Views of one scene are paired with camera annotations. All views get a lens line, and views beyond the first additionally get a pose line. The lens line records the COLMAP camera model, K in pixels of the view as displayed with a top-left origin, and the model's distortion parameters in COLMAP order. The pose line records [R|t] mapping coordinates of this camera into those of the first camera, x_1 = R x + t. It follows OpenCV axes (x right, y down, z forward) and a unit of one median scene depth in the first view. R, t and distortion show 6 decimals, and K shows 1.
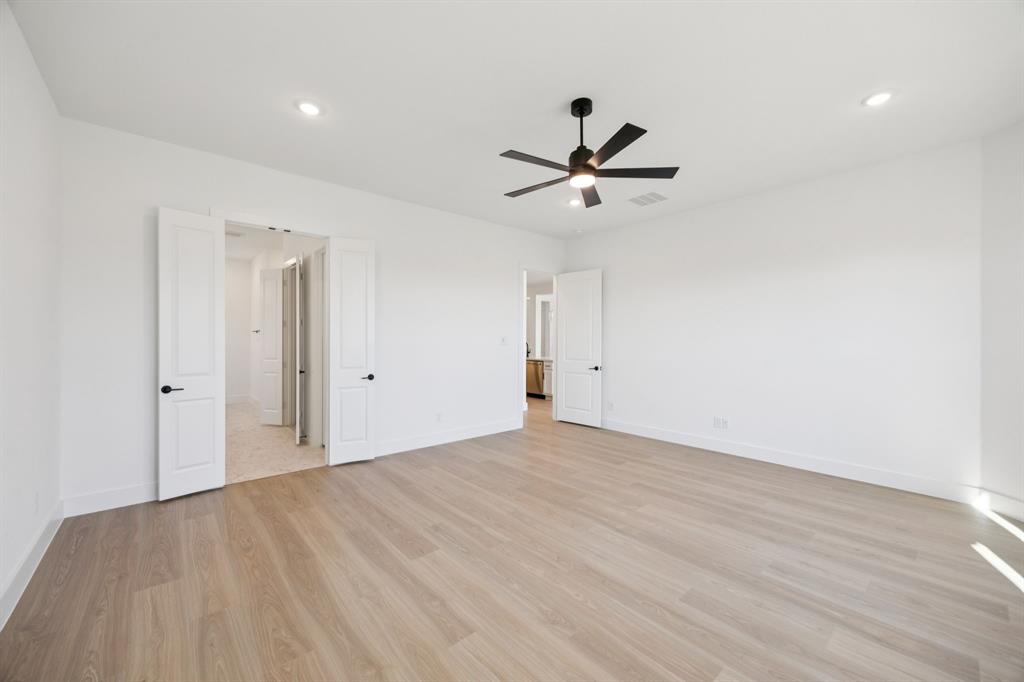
lens RADIAL K [[387.6, 0, 509.1], [0, 387.6, 338.9], [0, 0, 1]] dist [-0.002661, -0.000296]
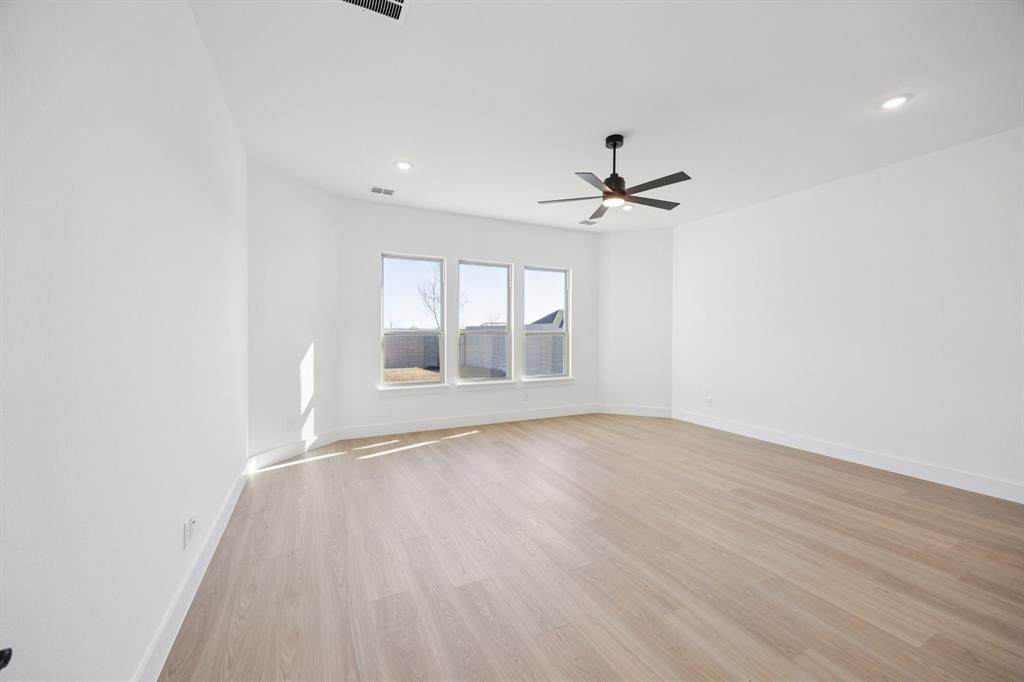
lens RADIAL K [[387.6, 0, 509.1], [0, 387.6, 338.9], [0, 0, 1]] dist [-0.002661, -0.000296]
pose [[-0.964195, -0.009640, 0.265020, 0.177884], [-0.008446, 0.999948, 0.005643, 0.016233], [-0.265061, 0.003203, -0.964226, 2.246276]]
